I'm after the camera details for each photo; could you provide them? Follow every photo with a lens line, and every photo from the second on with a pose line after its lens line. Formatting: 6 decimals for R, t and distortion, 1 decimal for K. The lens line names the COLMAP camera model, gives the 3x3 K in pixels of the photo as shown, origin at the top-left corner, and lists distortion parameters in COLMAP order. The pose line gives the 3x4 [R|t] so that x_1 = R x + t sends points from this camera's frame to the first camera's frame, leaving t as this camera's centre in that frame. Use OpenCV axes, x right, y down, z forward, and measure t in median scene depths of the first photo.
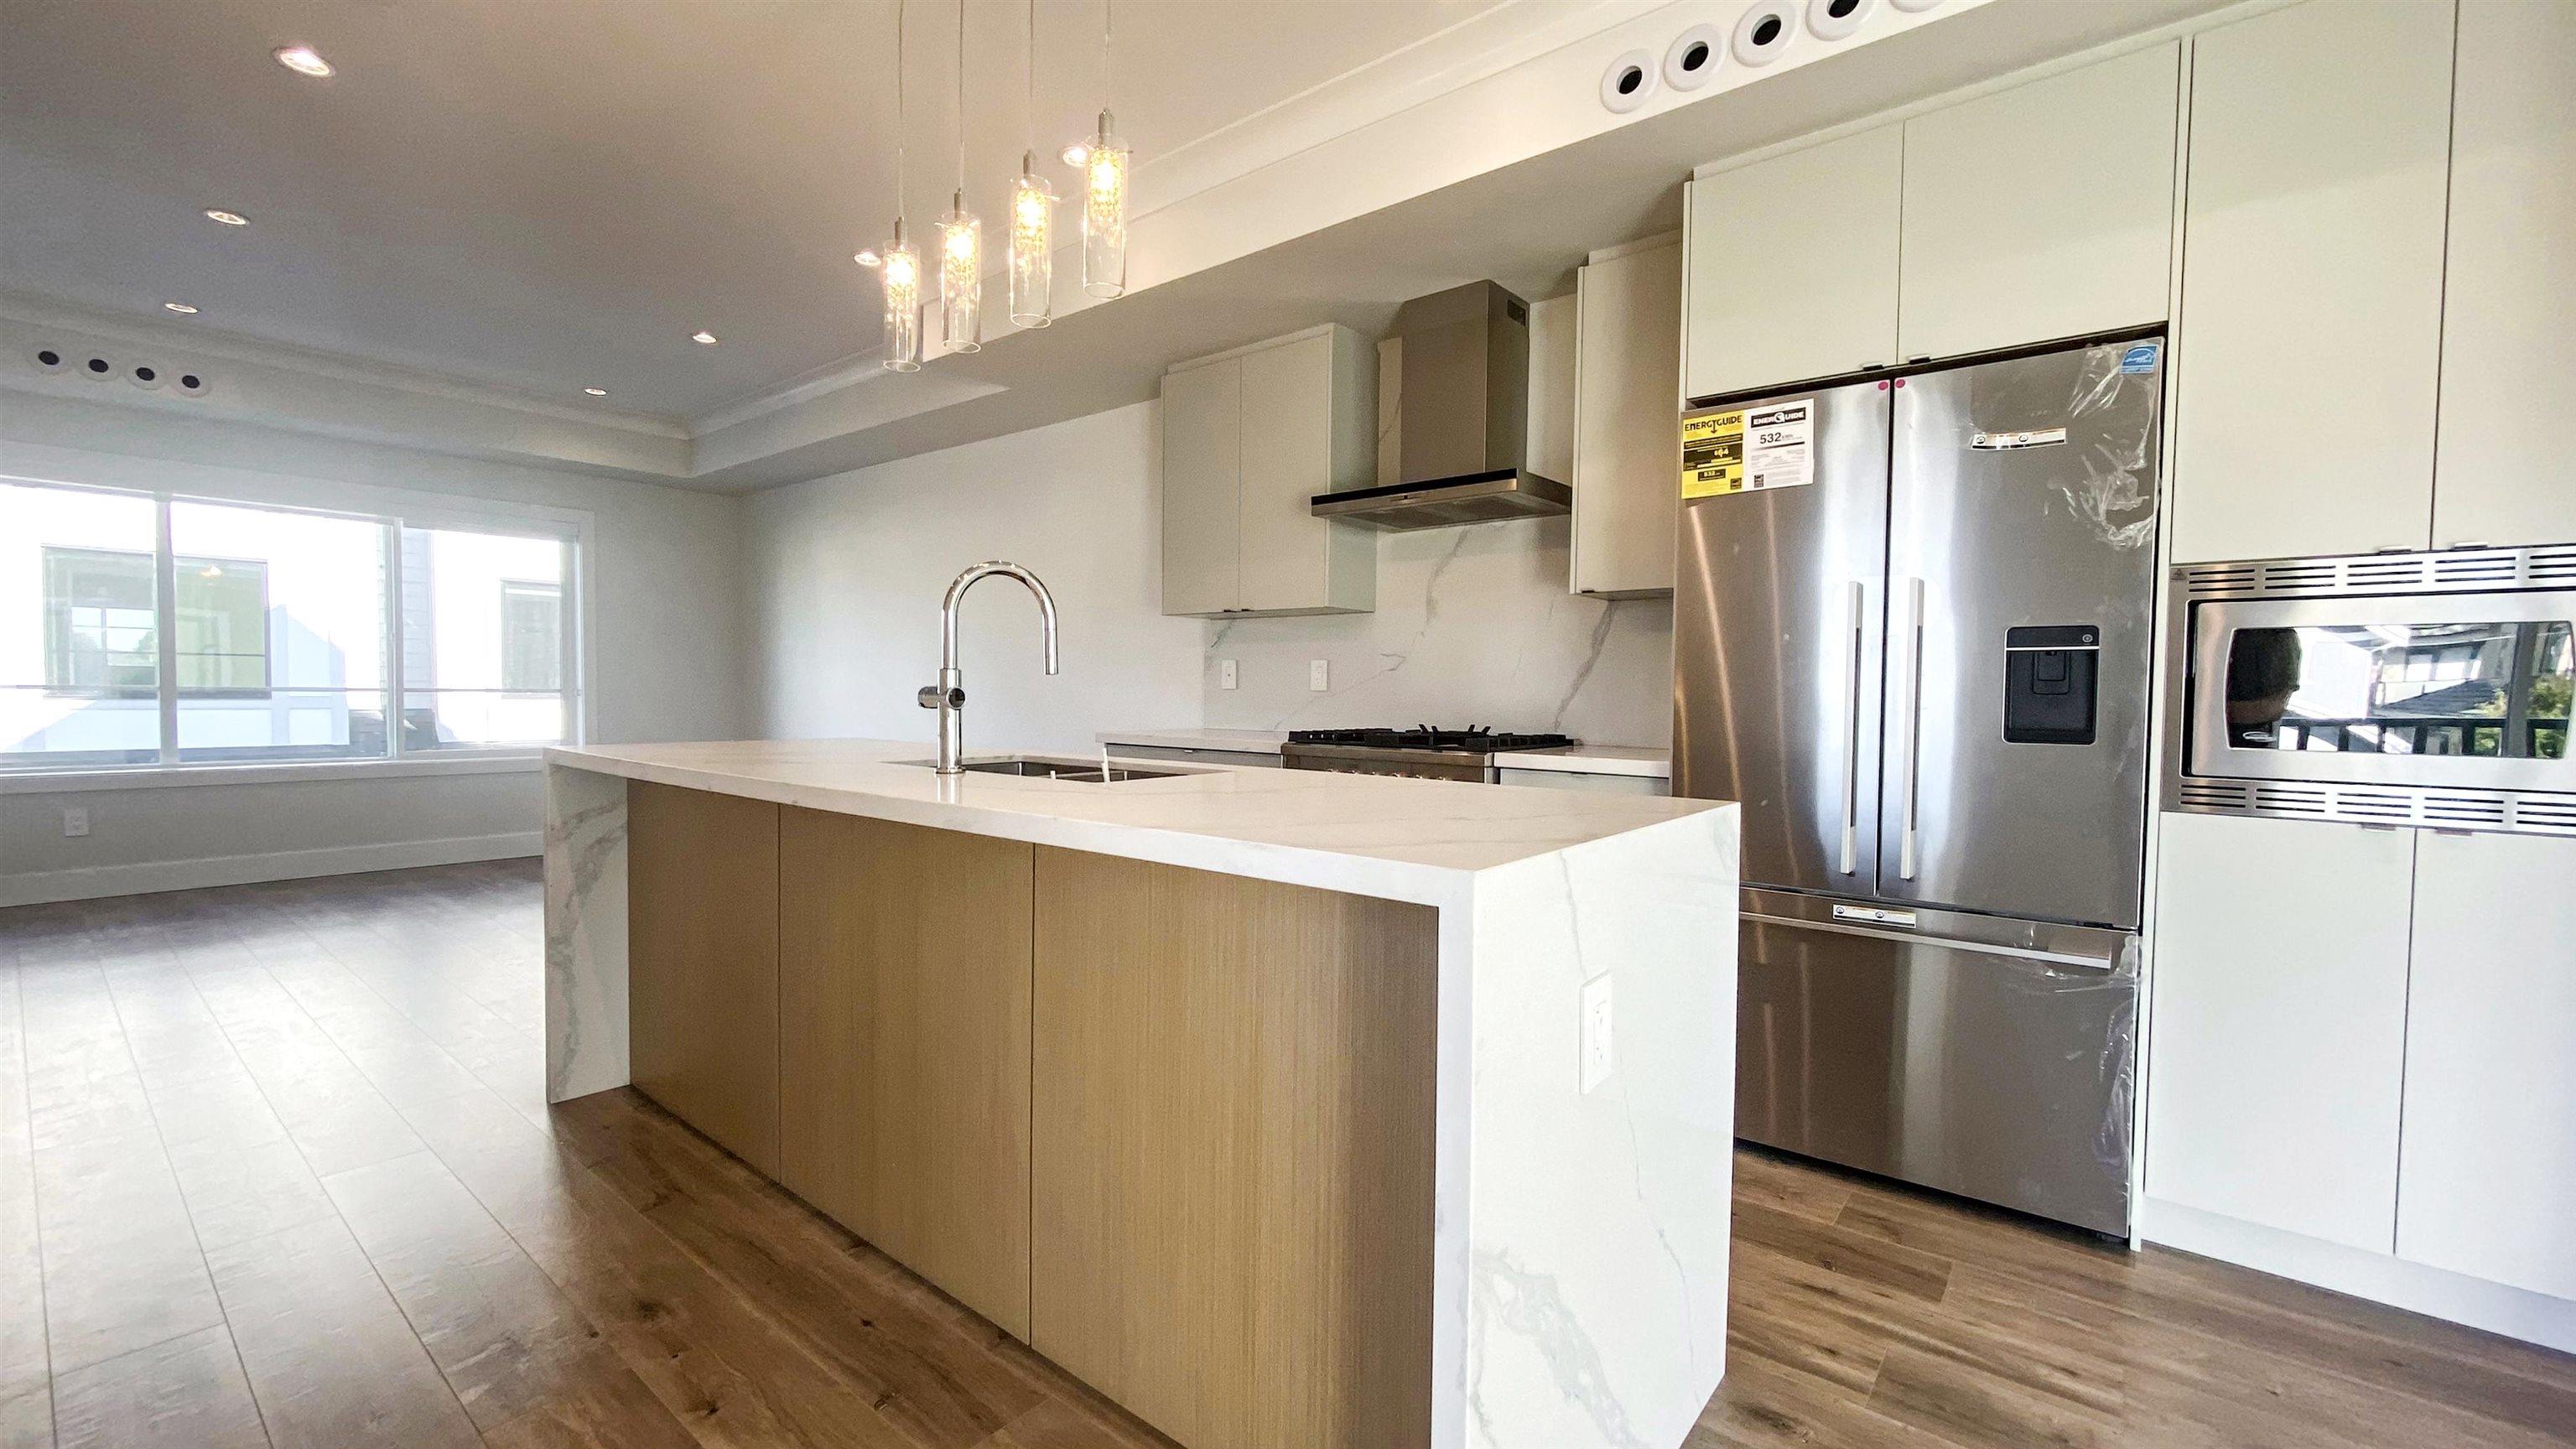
lens RADIAL K [[1051.0, 0, 1277.8], [0, 1051.0, 725.3], [0, 0, 1]] dist [0.005259, 0.000160]
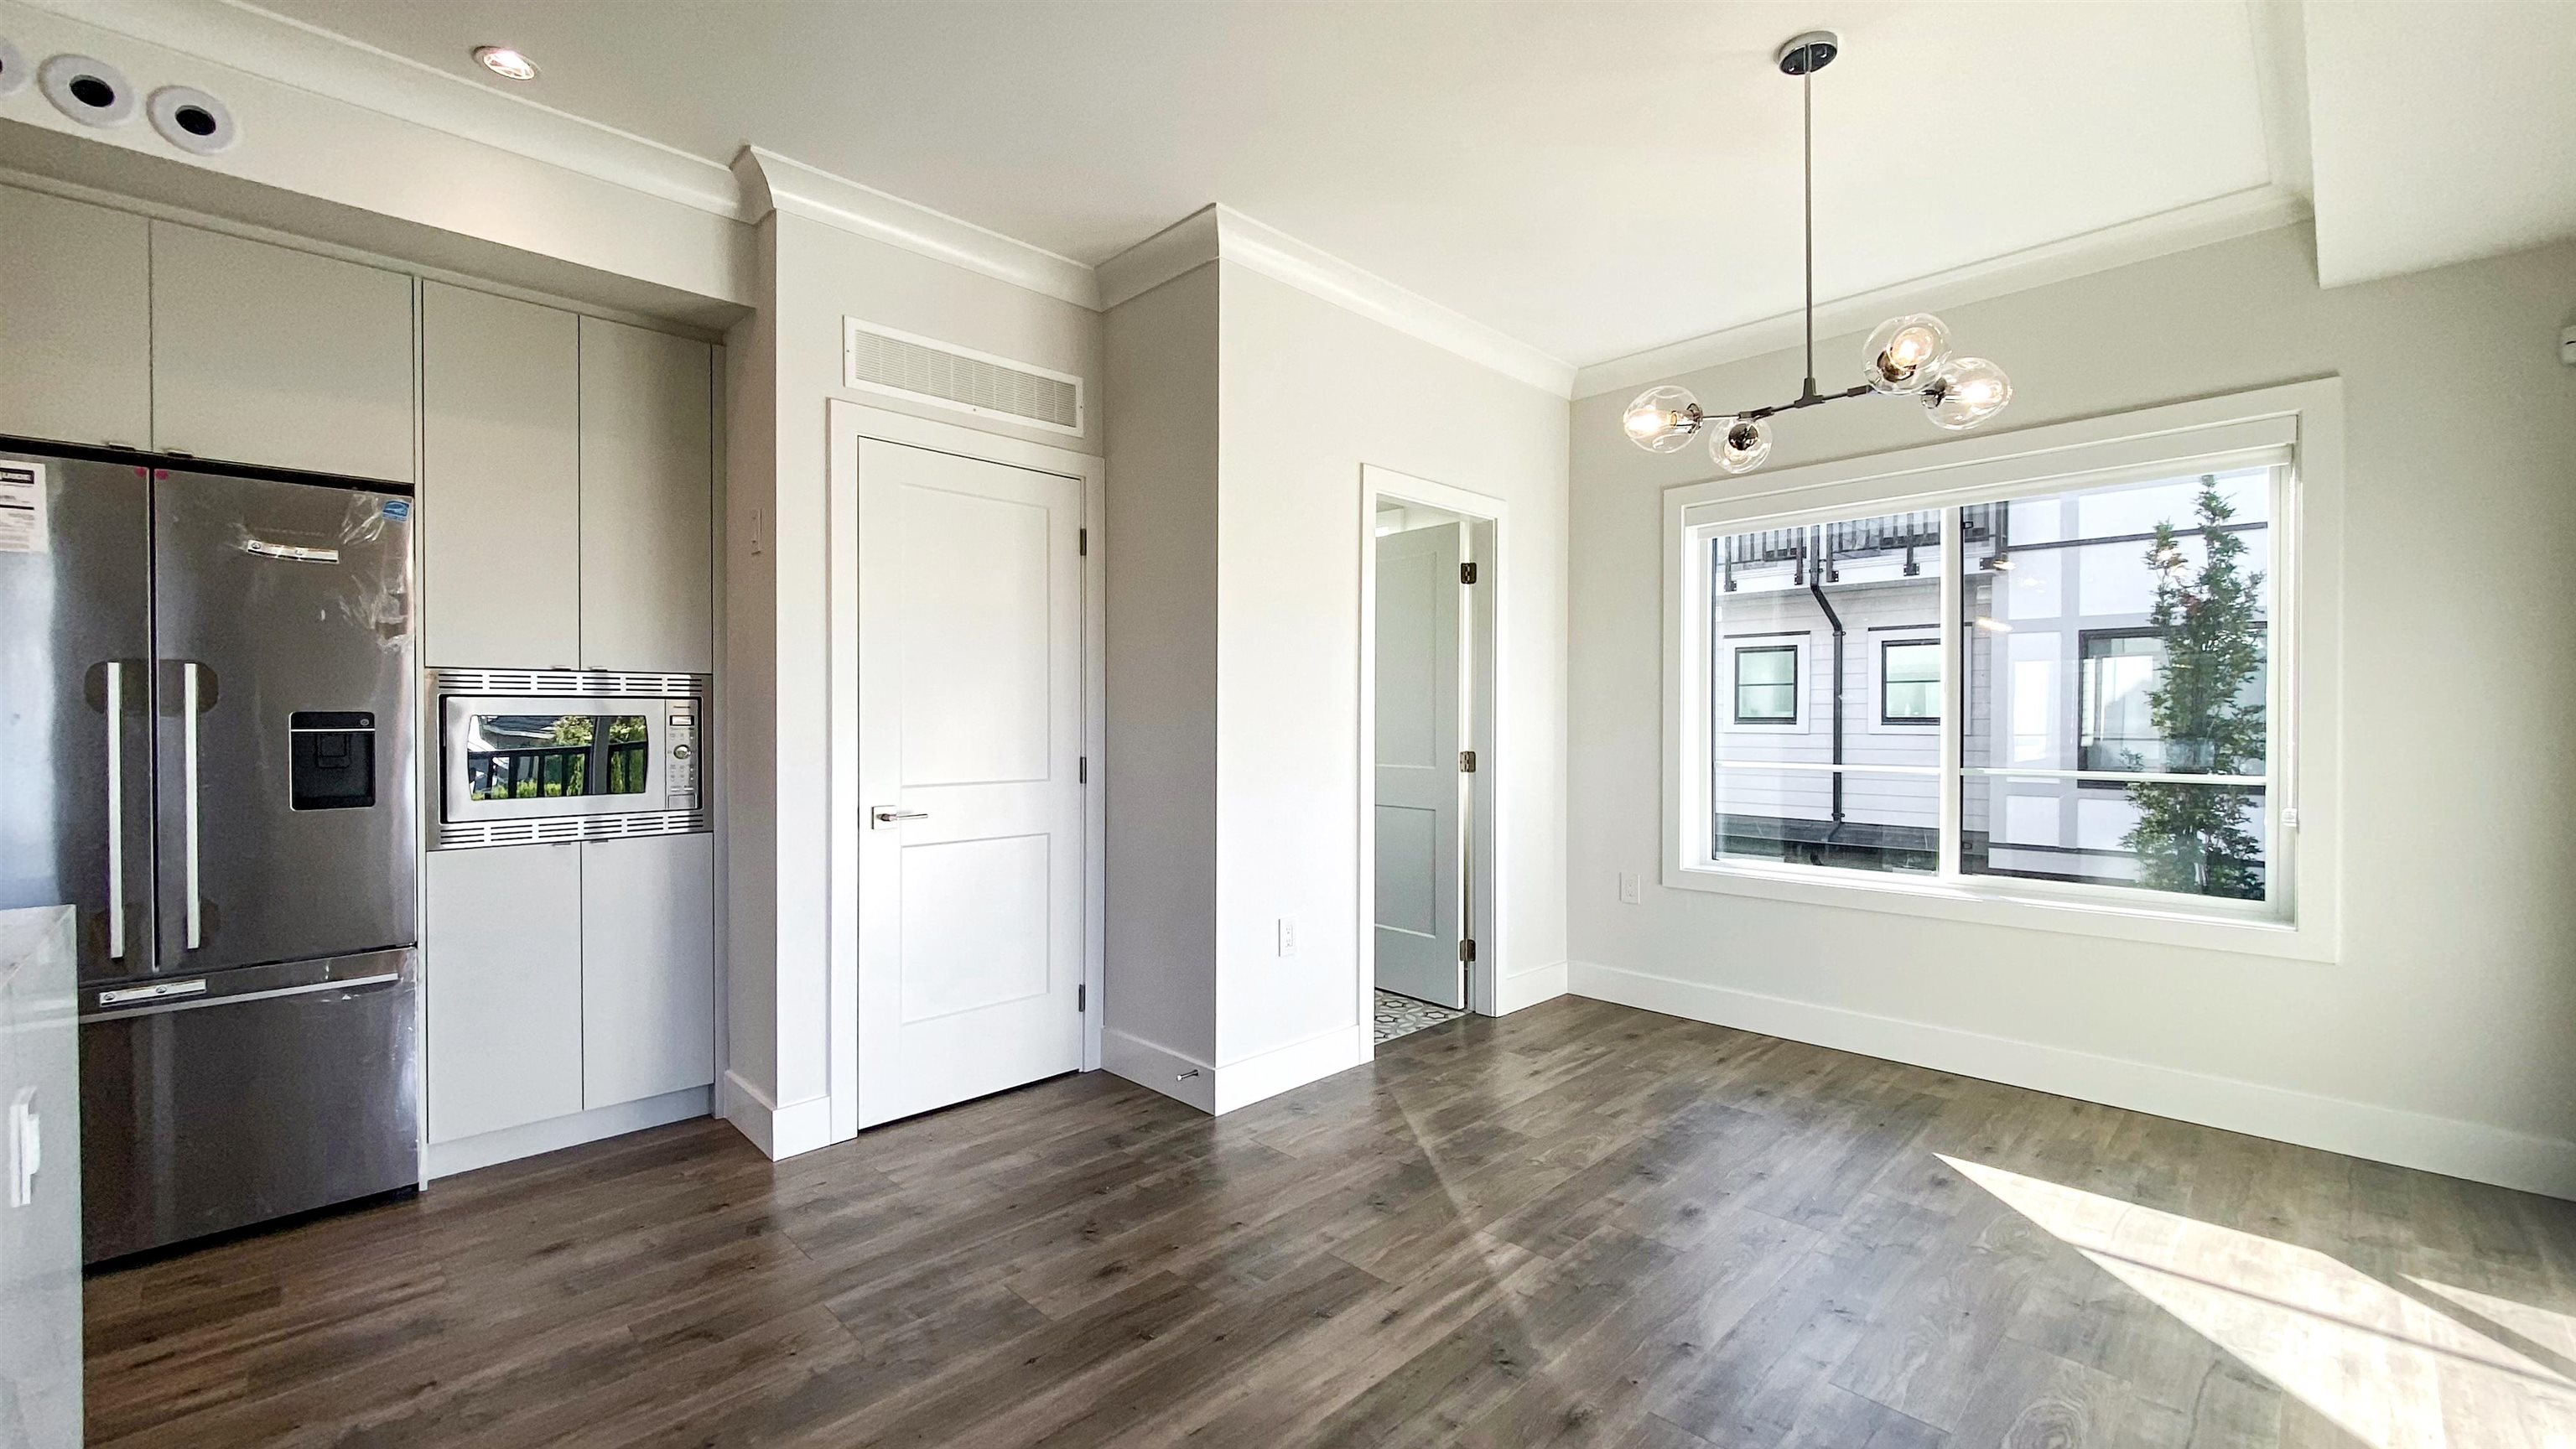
lens RADIAL K [[1051.0, 0, 1284.1], [0, 1051.0, 723.6], [0, 0, 1]] dist [0.005259, 0.000160]
pose [[0.108959, -0.016374, 0.993911, -0.366510], [0.039107, 0.999161, 0.012174, -0.054474], [-0.993277, 0.037542, 0.109508, -0.226275]]
